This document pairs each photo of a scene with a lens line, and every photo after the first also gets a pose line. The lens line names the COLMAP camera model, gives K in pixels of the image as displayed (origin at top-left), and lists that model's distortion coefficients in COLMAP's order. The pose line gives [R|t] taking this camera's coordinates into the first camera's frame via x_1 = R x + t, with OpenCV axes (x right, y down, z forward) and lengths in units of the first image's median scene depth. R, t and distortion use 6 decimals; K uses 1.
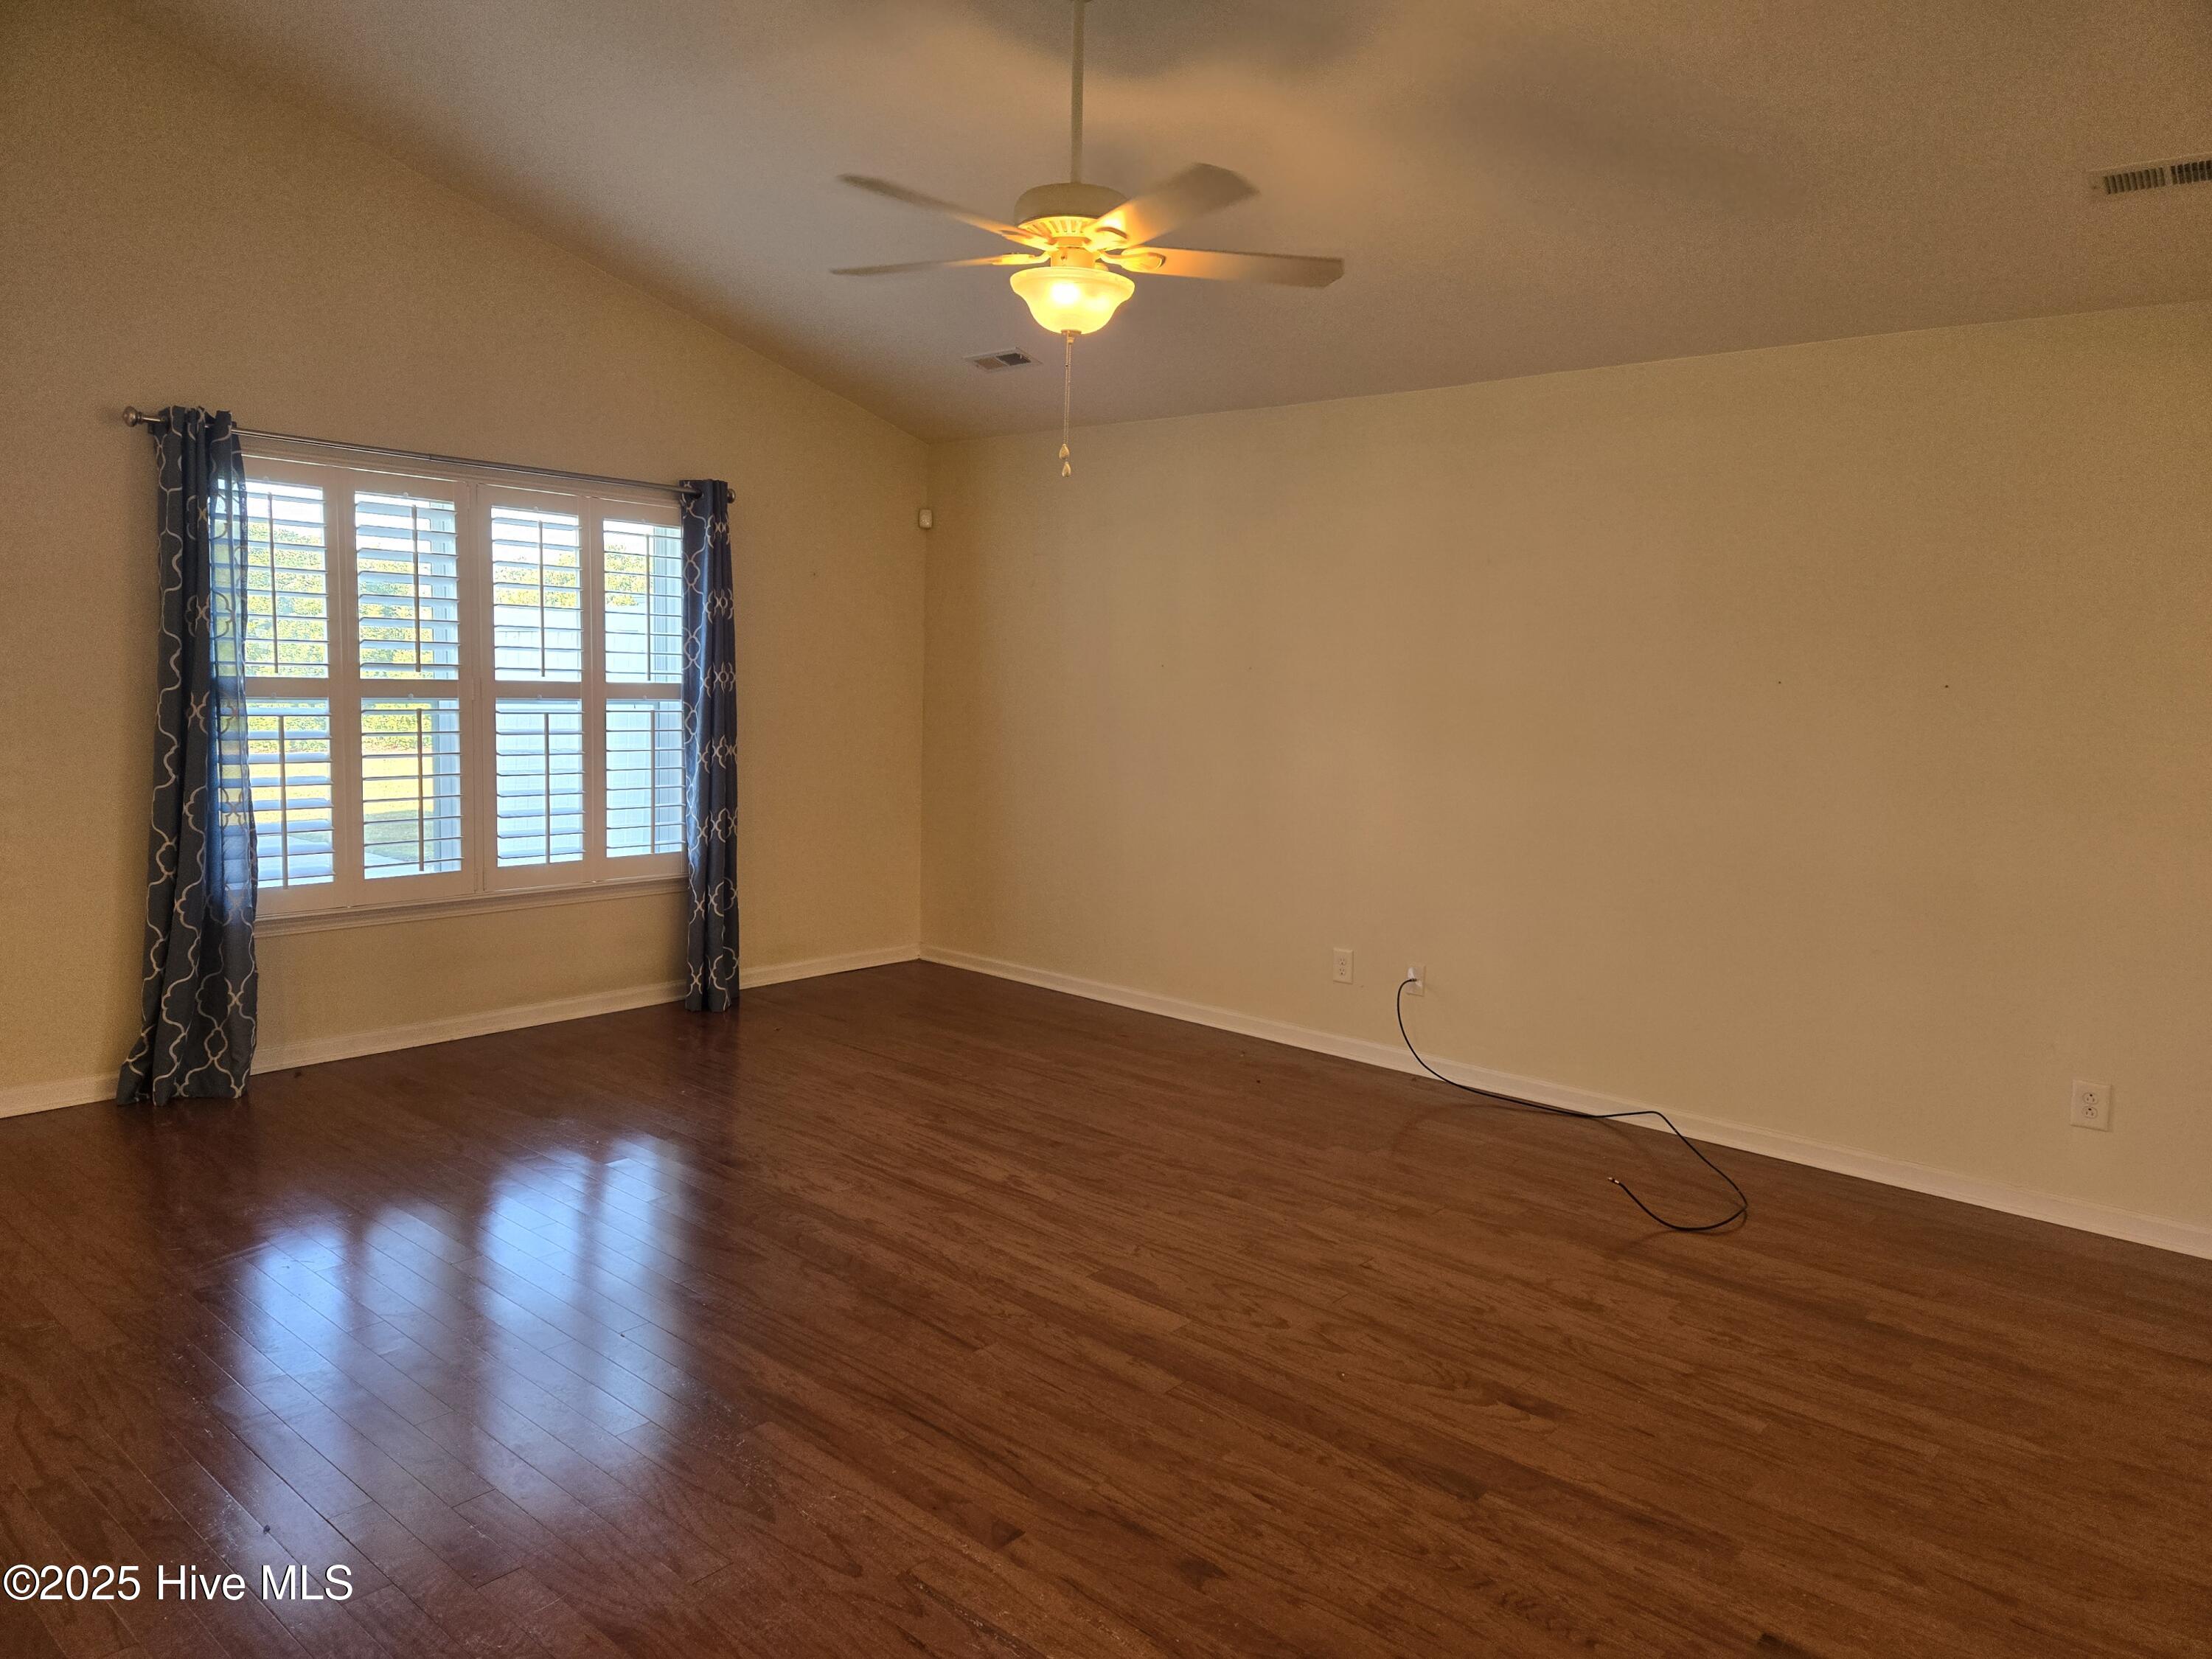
lens RADIAL K [[1476.3, 0, 1112.1], [0, 1476.3, 831.6], [0, 0, 1]] dist [0.077946, -0.054668]
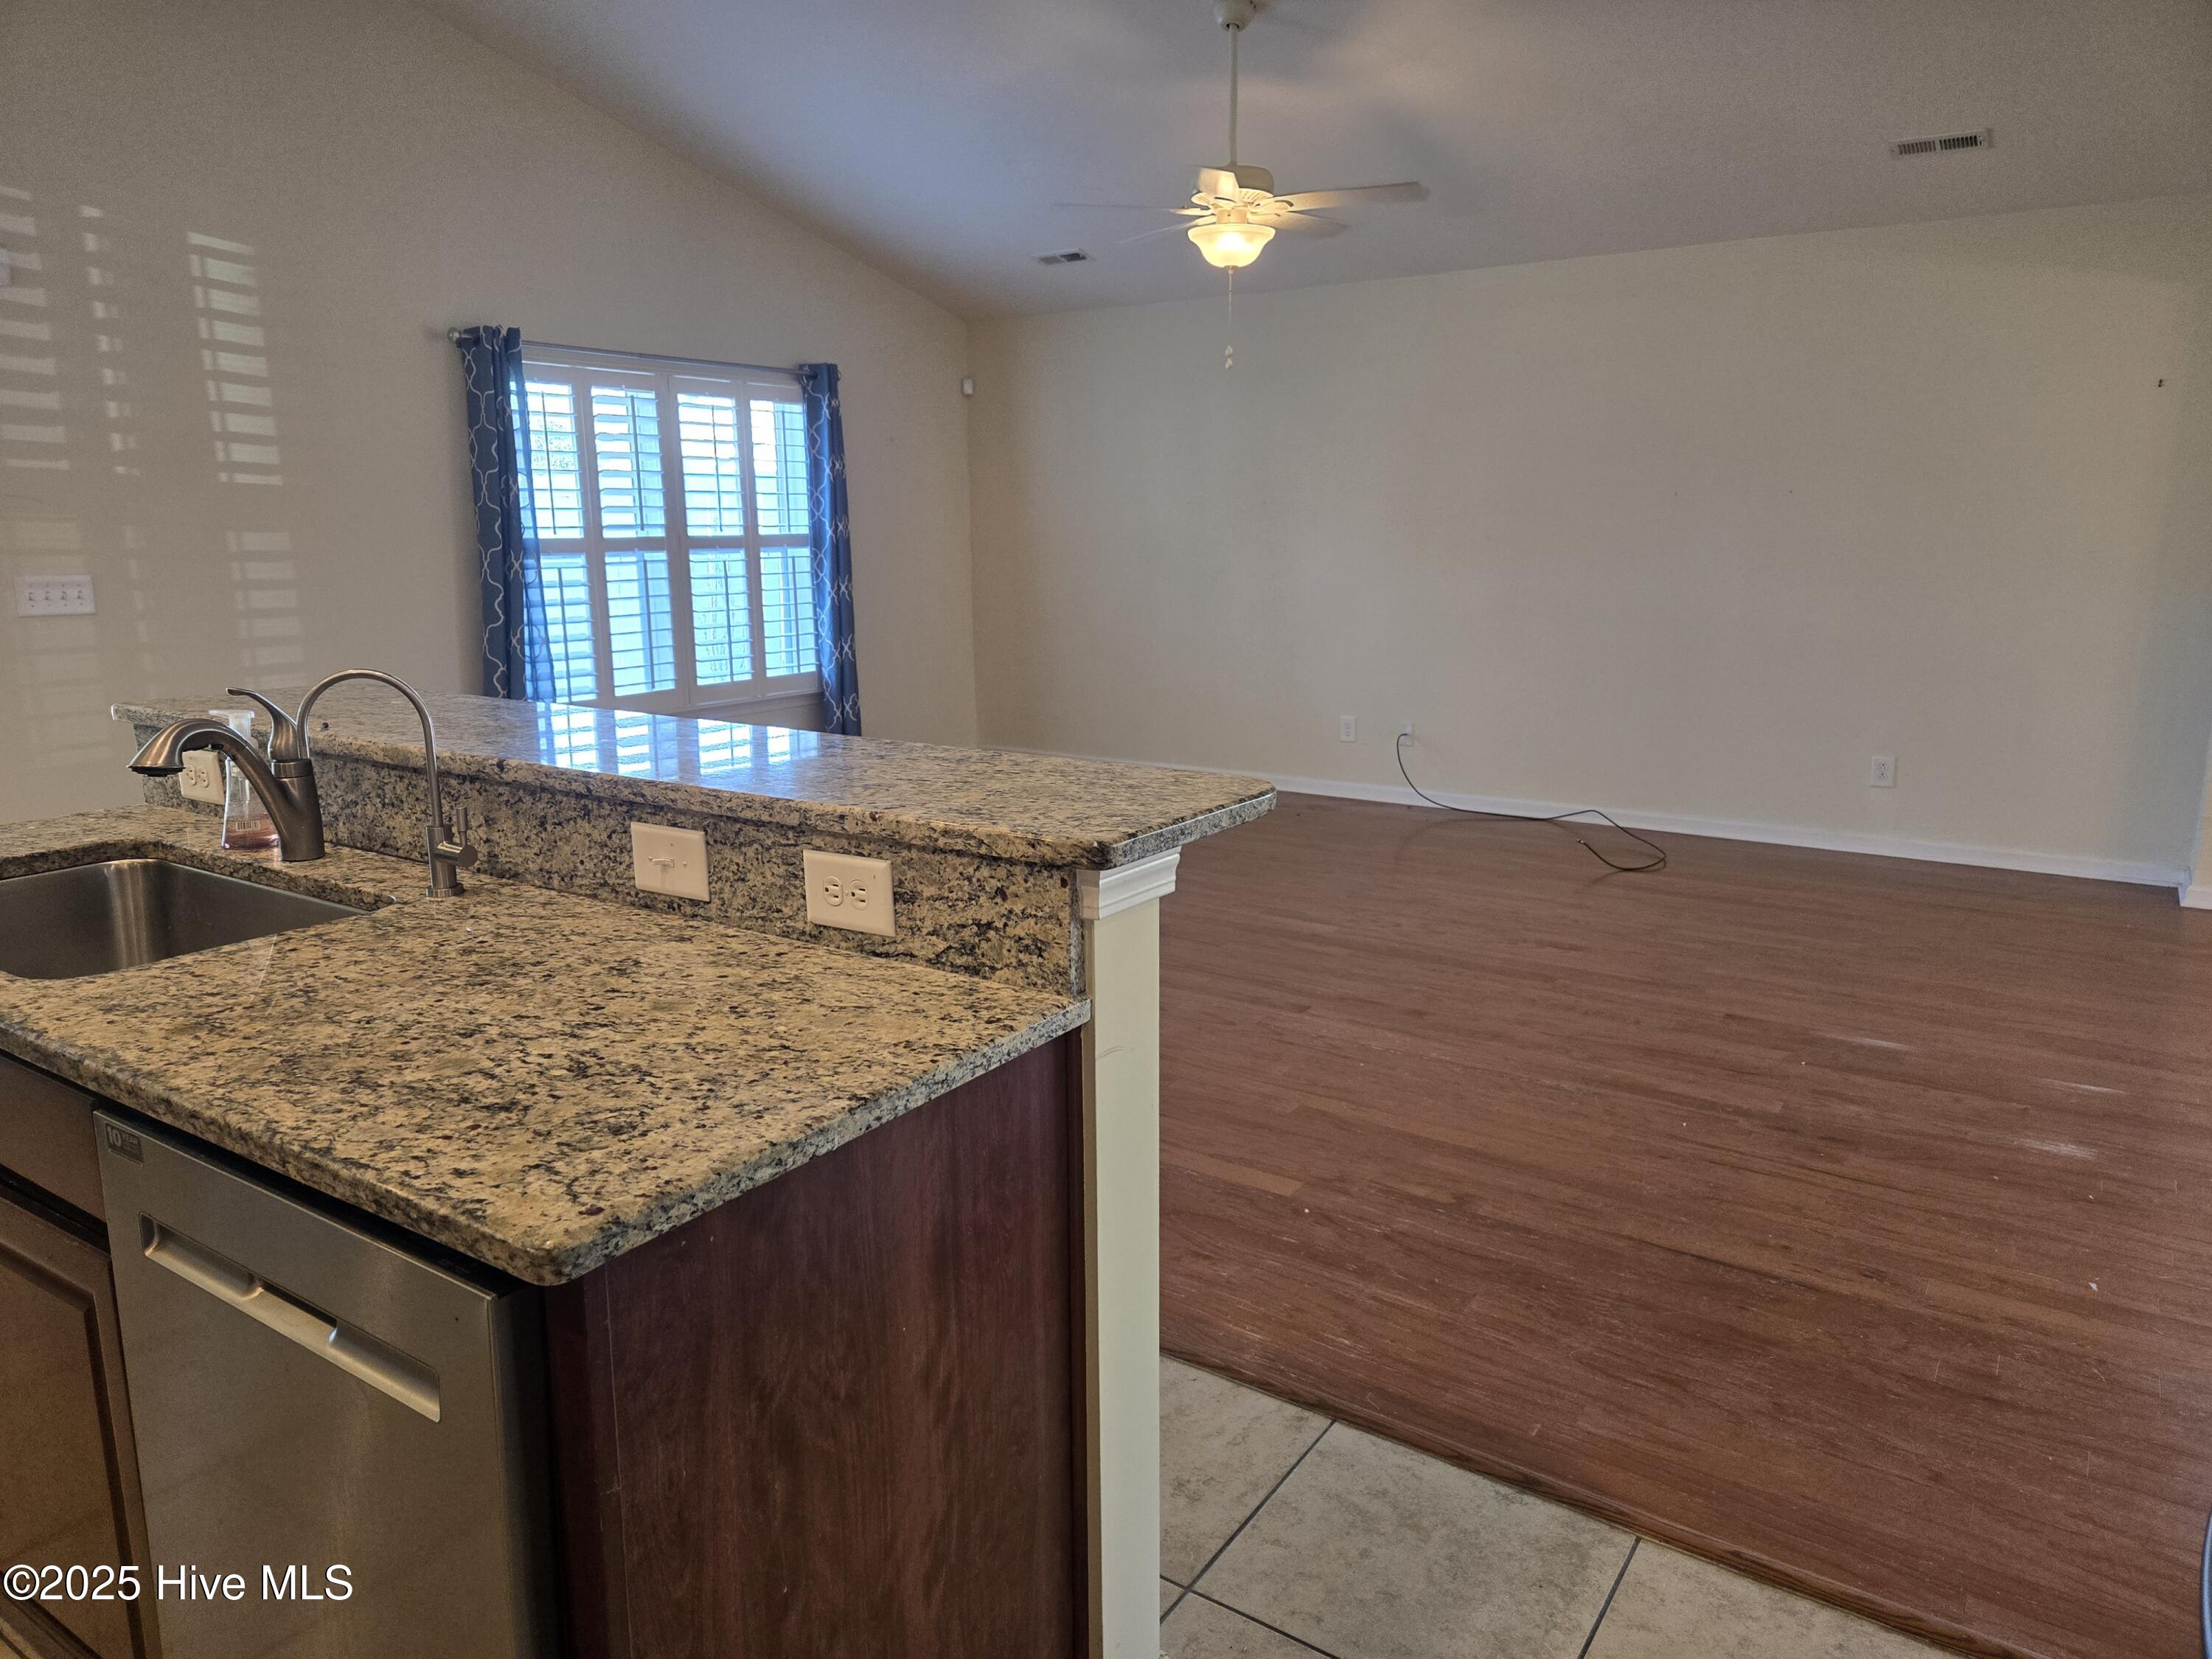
lens RADIAL K [[1476.3, 0, 1102.6], [0, 1476.3, 819.8], [0, 0, 1]] dist [0.077946, -0.054668]
pose [[0.992478, -0.063224, 0.104834, -0.215169], [0.053087, 0.993885, 0.096818, 0.033885], [-0.110314, -0.090524, 0.989766, -0.301354]]
